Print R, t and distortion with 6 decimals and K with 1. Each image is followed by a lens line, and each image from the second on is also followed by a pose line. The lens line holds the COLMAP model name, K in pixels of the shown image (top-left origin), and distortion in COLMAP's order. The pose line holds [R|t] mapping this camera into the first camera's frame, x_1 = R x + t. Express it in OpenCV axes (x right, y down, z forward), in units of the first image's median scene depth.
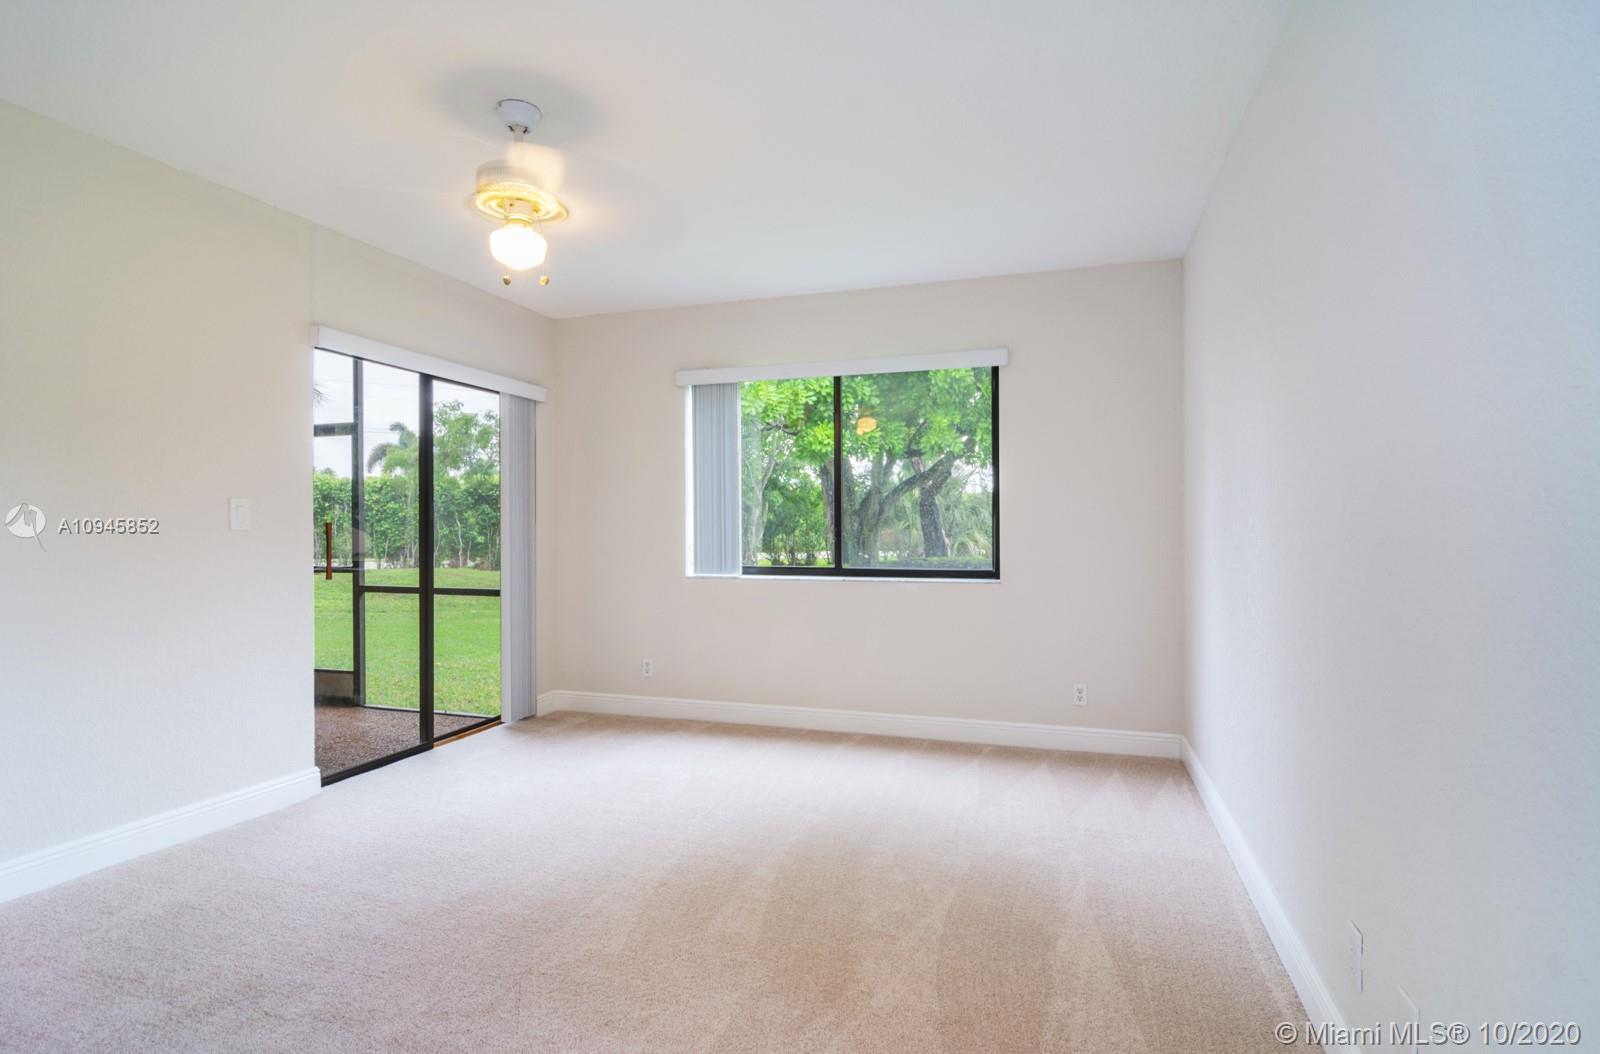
lens RADIAL K [[807.9, 0, 800.0], [0, 807.9, 527.0], [0, 0, 1]] dist [0.009901, -0.012424]
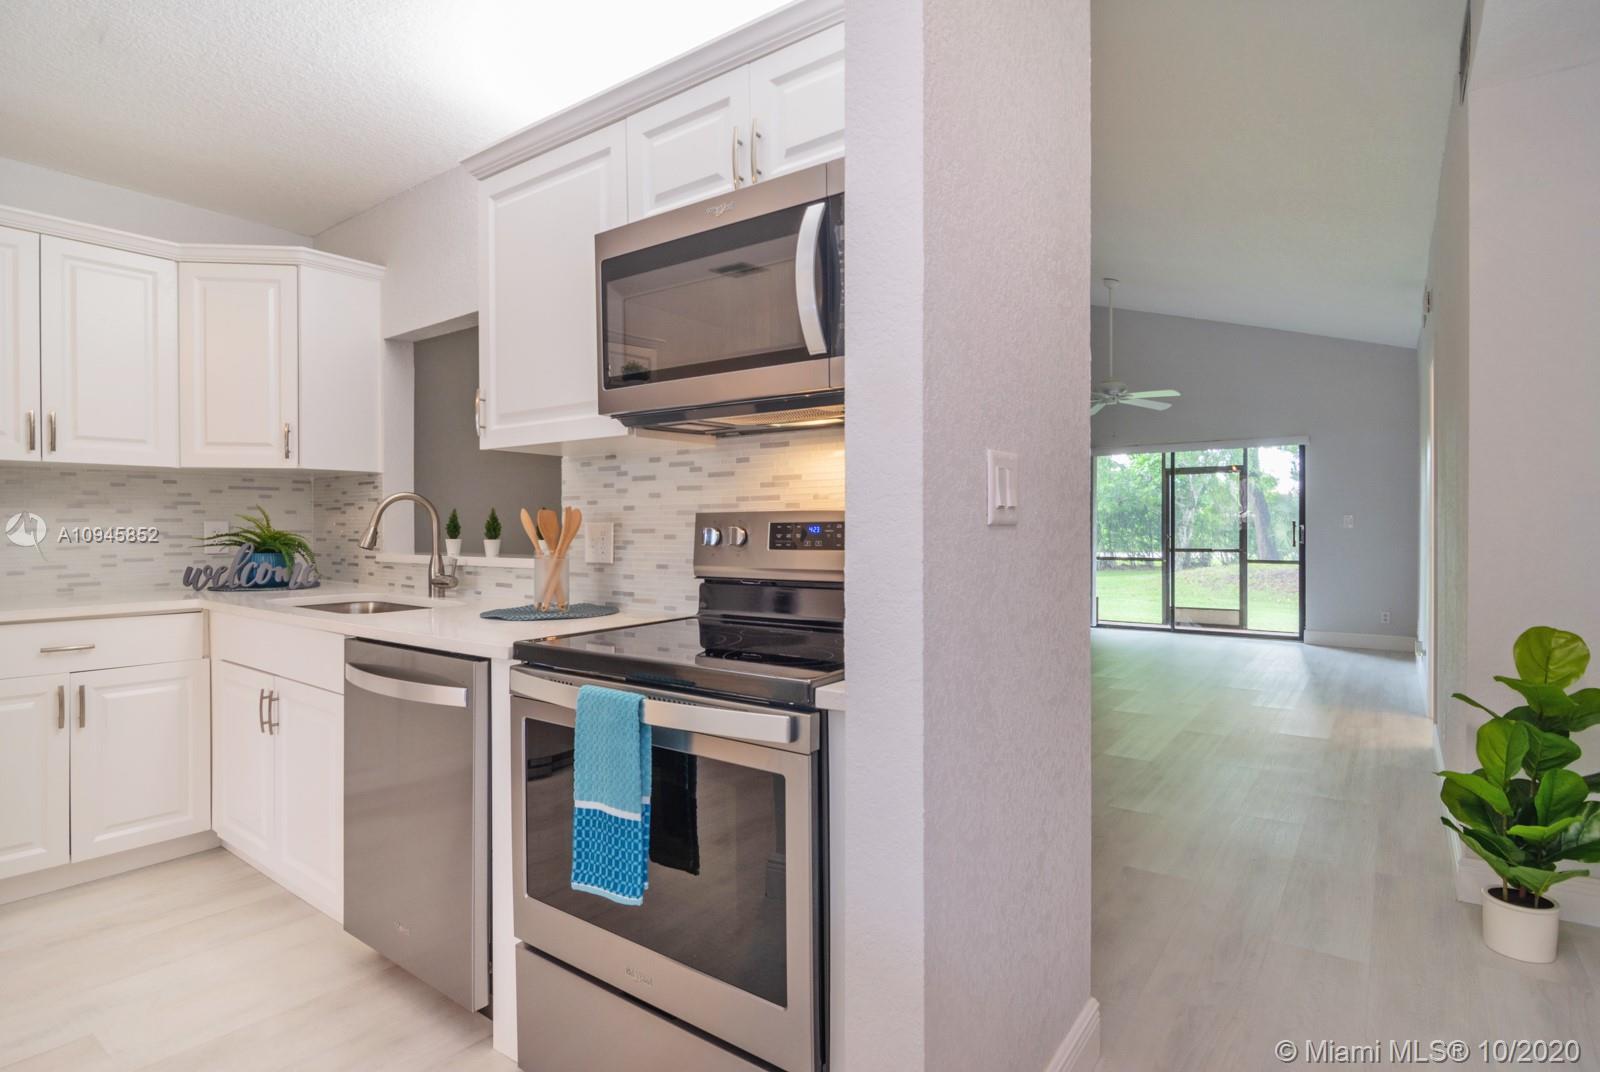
lens RADIAL K [[816.2, 0, 795.0], [0, 816.2, 531.1], [0, 0, 1]] dist [-0.004502, -0.000520]
pose [[0.952144, 0.002491, -0.305639, -0.577045], [-0.001346, 0.999991, 0.003957, 0.004293], [0.305646, -0.003356, 0.952139, -0.571731]]
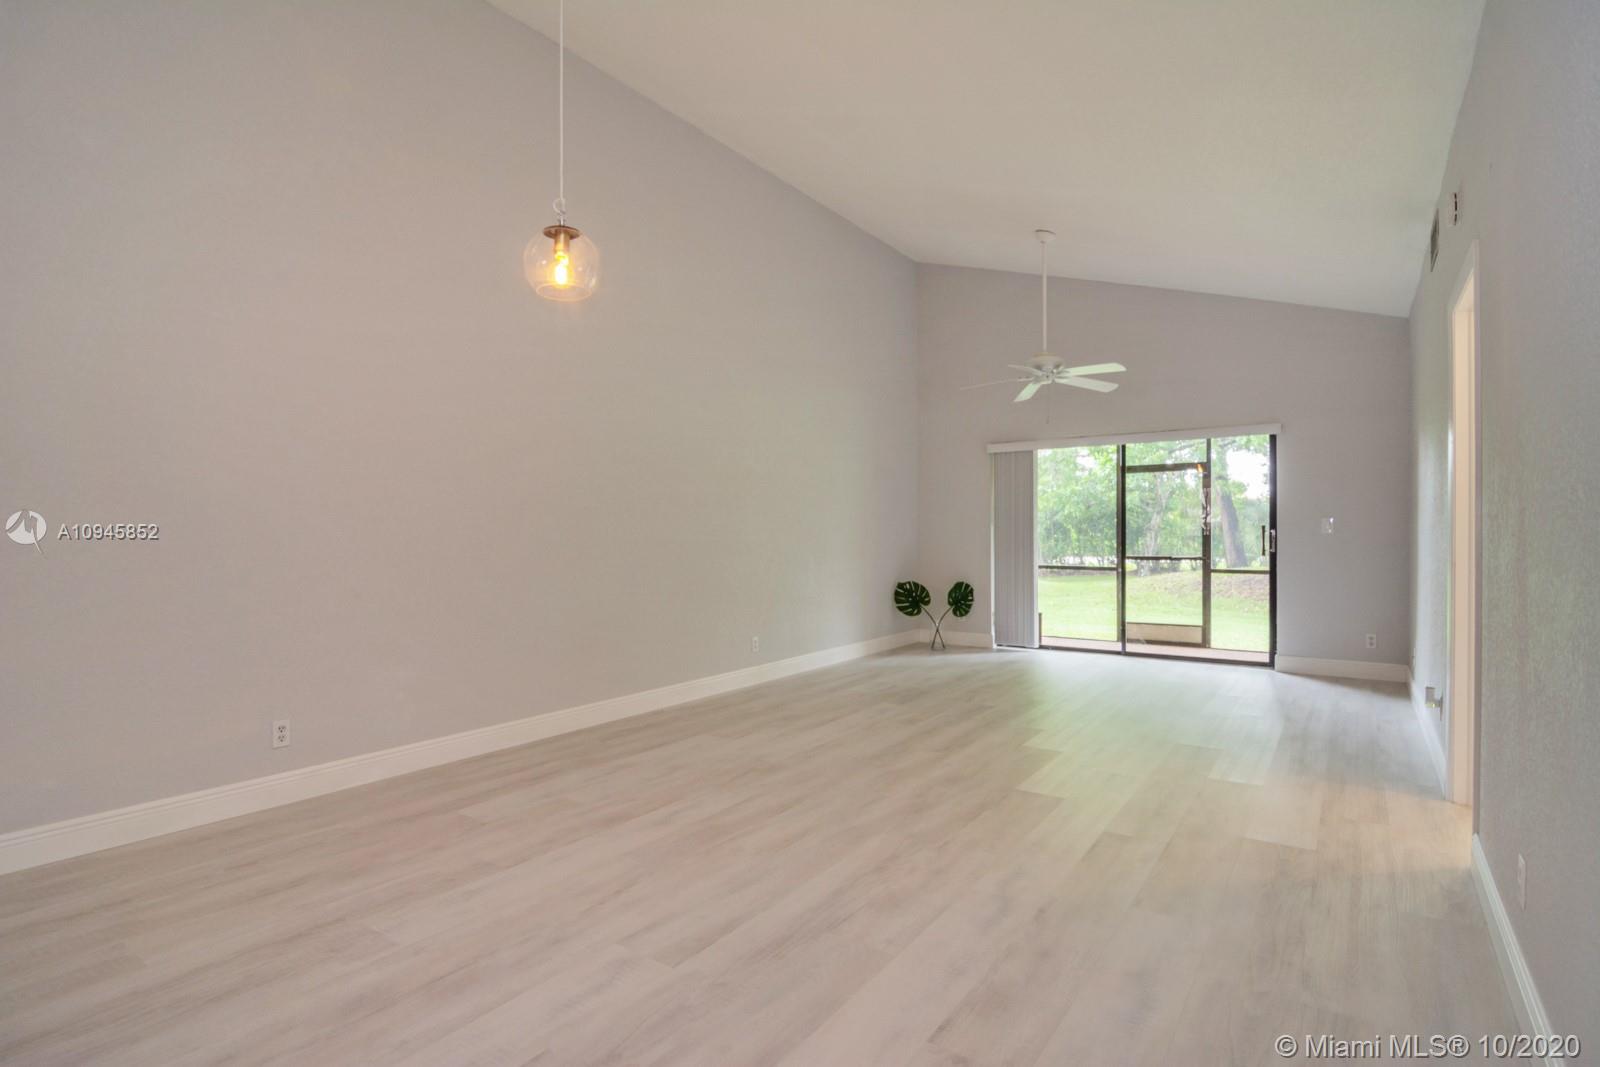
lens RADIAL K [[793.2, 0, 803.0], [0, 793.2, 535.6], [0, 0, 1]] dist [-0.008142, -0.001159]
pose [[0.959038, 0.002750, -0.283263, -0.533592], [-0.001634, 0.999990, 0.004174, 0.003422], [0.283272, -0.003540, 0.959033, -0.390054]]
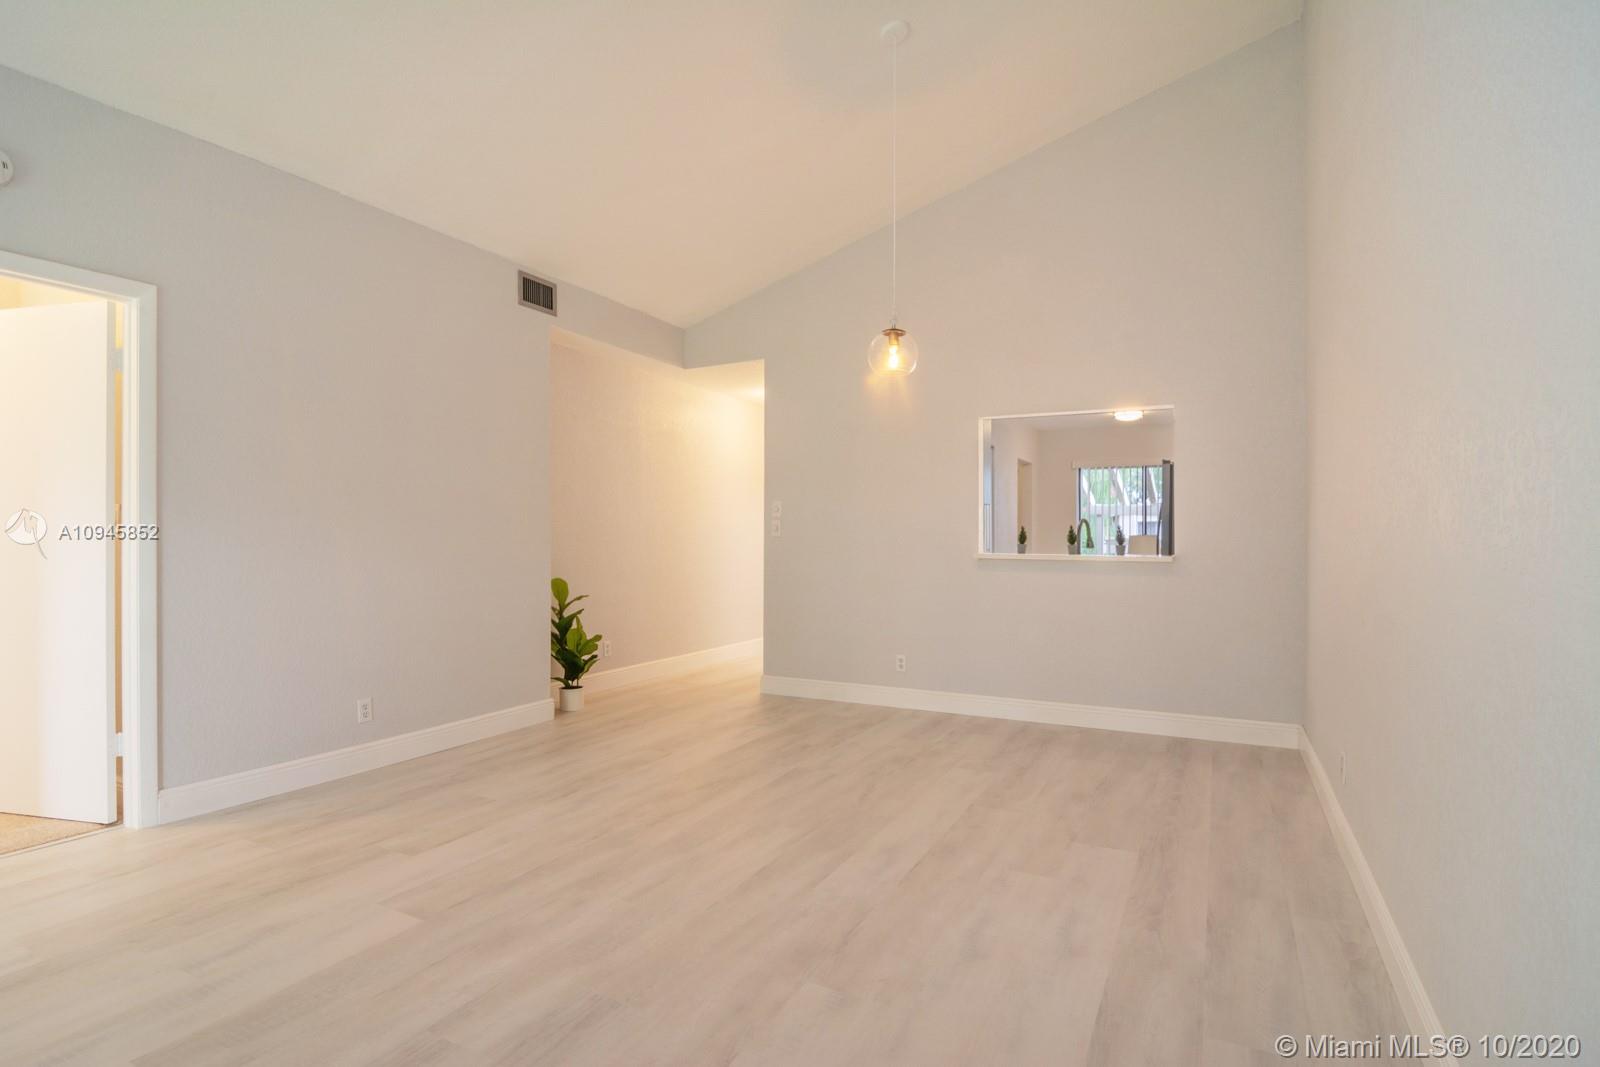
lens RADIAL K [[787.3, 0, 798.1], [0, 787.3, 545.0], [0, 0, 1]] dist [-0.015432, -0.000016]
pose [[-0.986330, 0.001032, 0.164781, -0.694676], [0.002618, 0.999952, 0.009410, 0.004549], [-0.164763, 0.009713, -0.986285, 0.199958]]
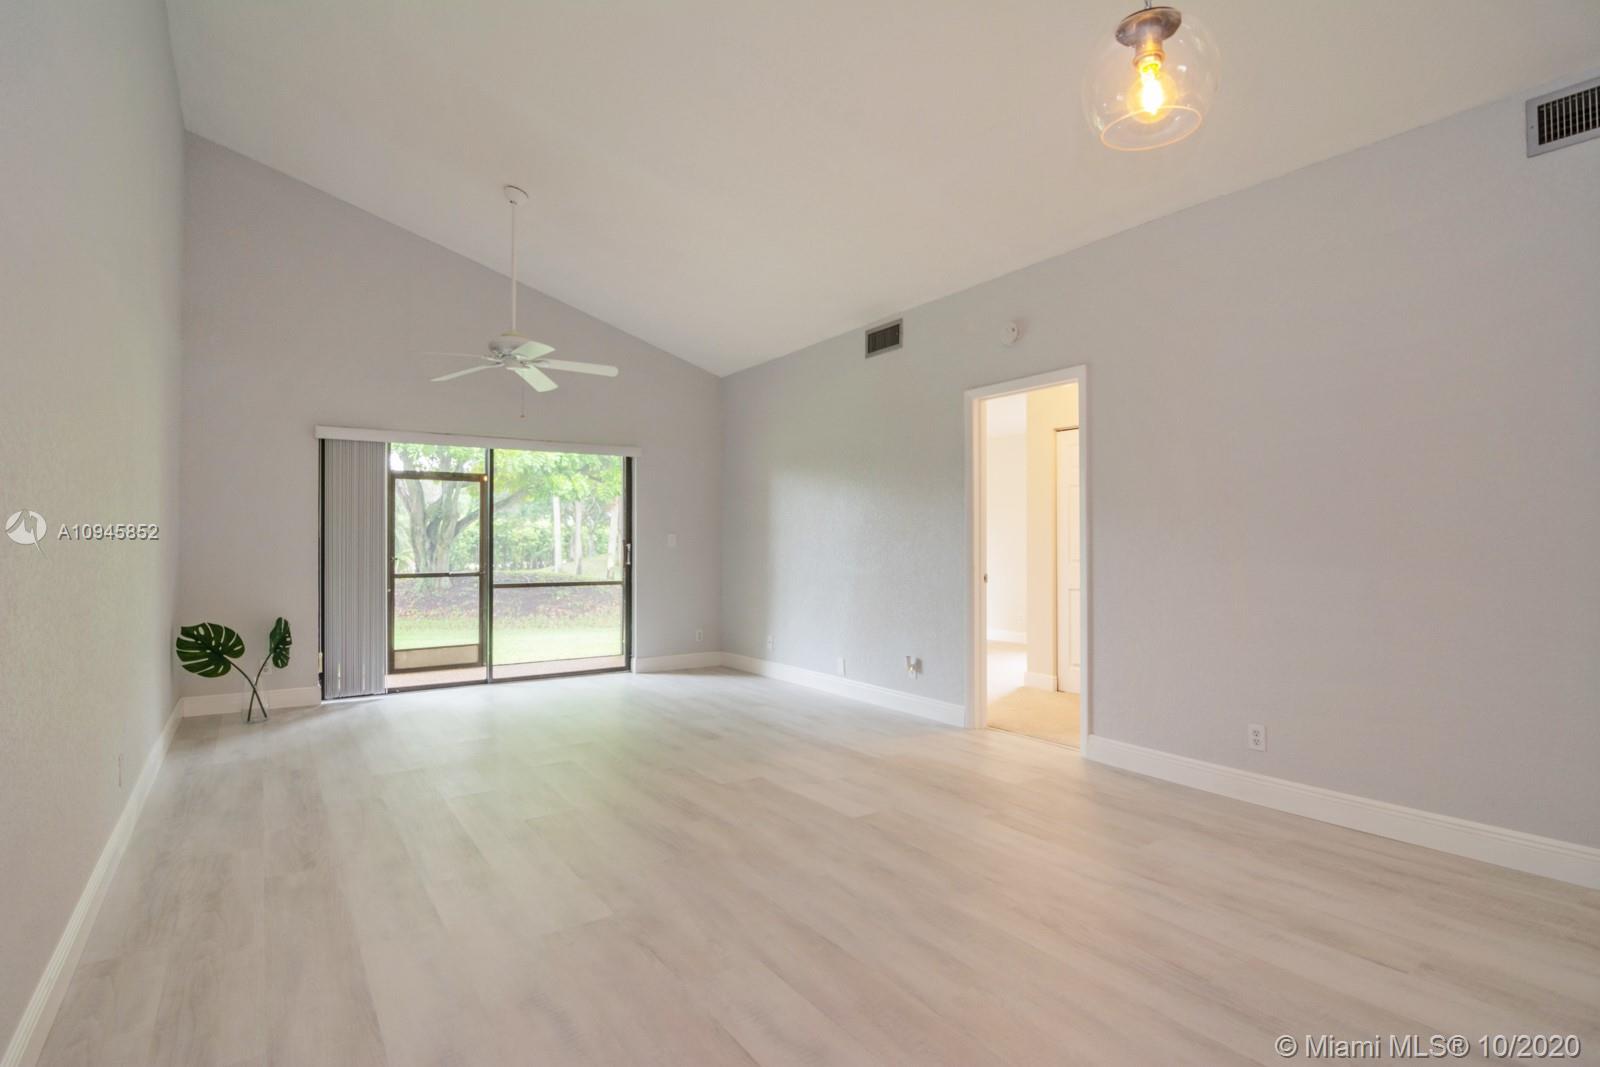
lens RADIAL K [[793.2, 0, 803.0], [0, 793.2, 535.6], [0, 0, 1]] dist [-0.008142, -0.001159]
pose [[0.603634, 0.012435, 0.797165, -0.830030], [0.000066, 0.999878, -0.015647, 0.004382], [-0.797262, 0.009498, 0.603559, -0.205736]]
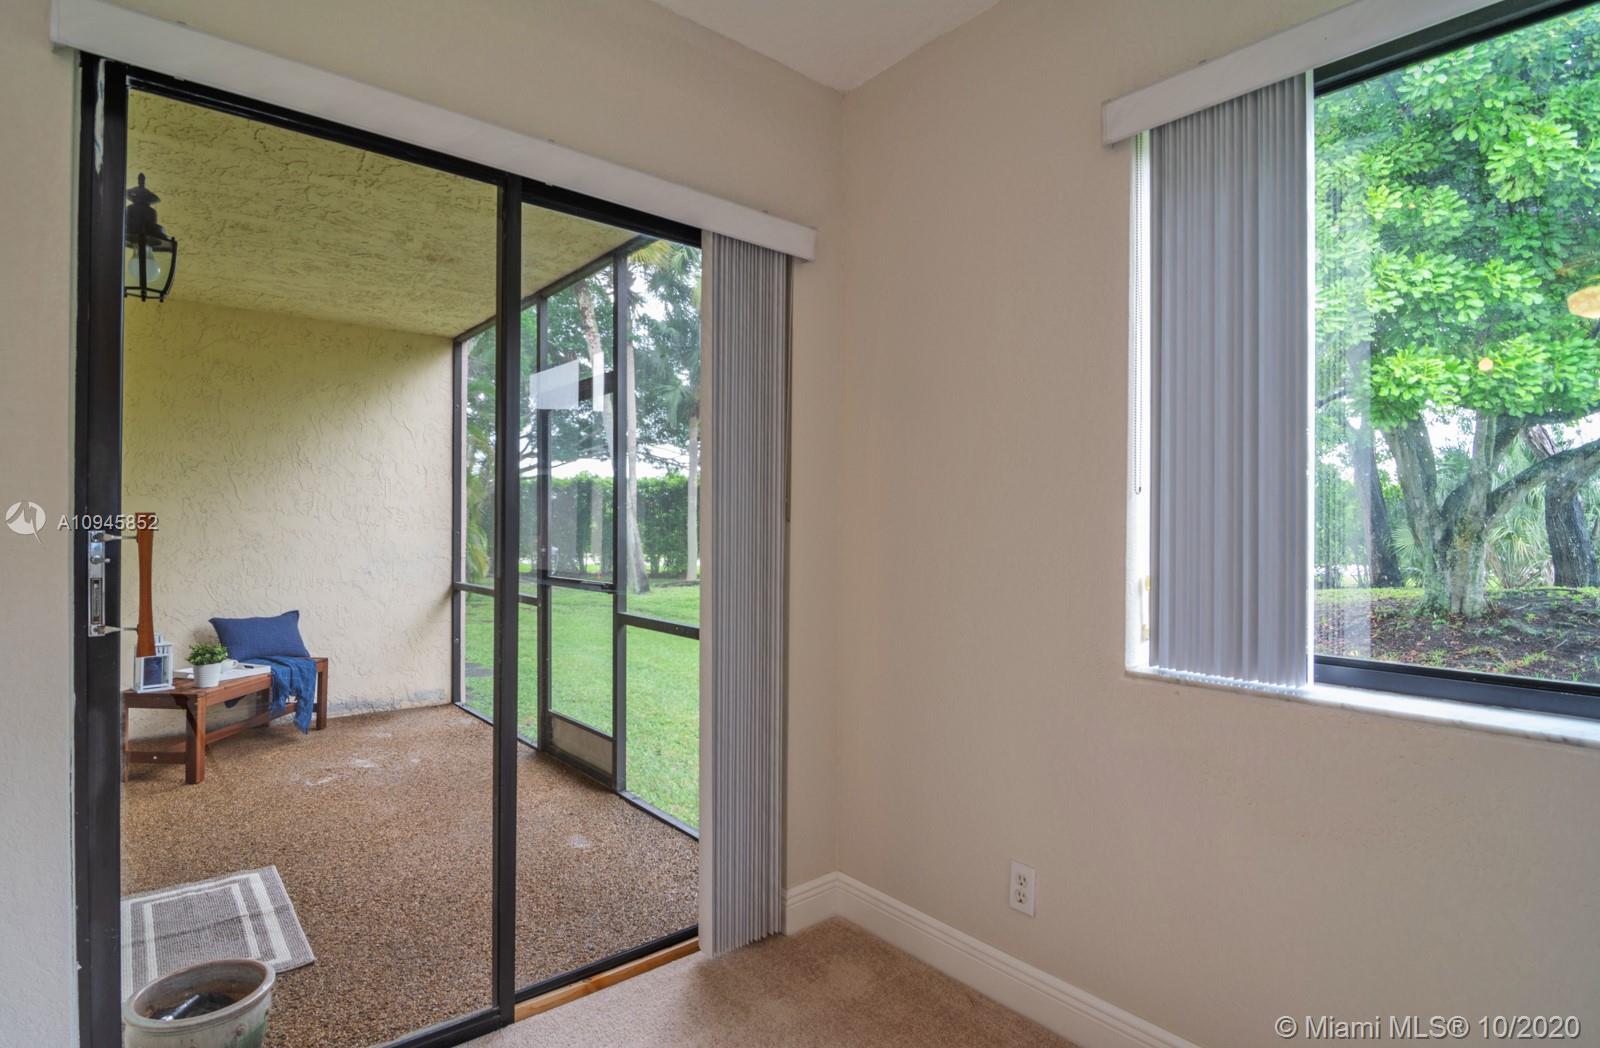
lens RADIAL K [[807.9, 0, 800.0], [0, 807.9, 524.0], [0, 0, 1]] dist [0.009901, -0.012424]
pose [[0.850753, 0.008112, -0.525503, -0.039036], [-0.011760, 0.999924, -0.003604, -0.000372], [0.525434, 0.009246, 0.850784, 0.315844]]
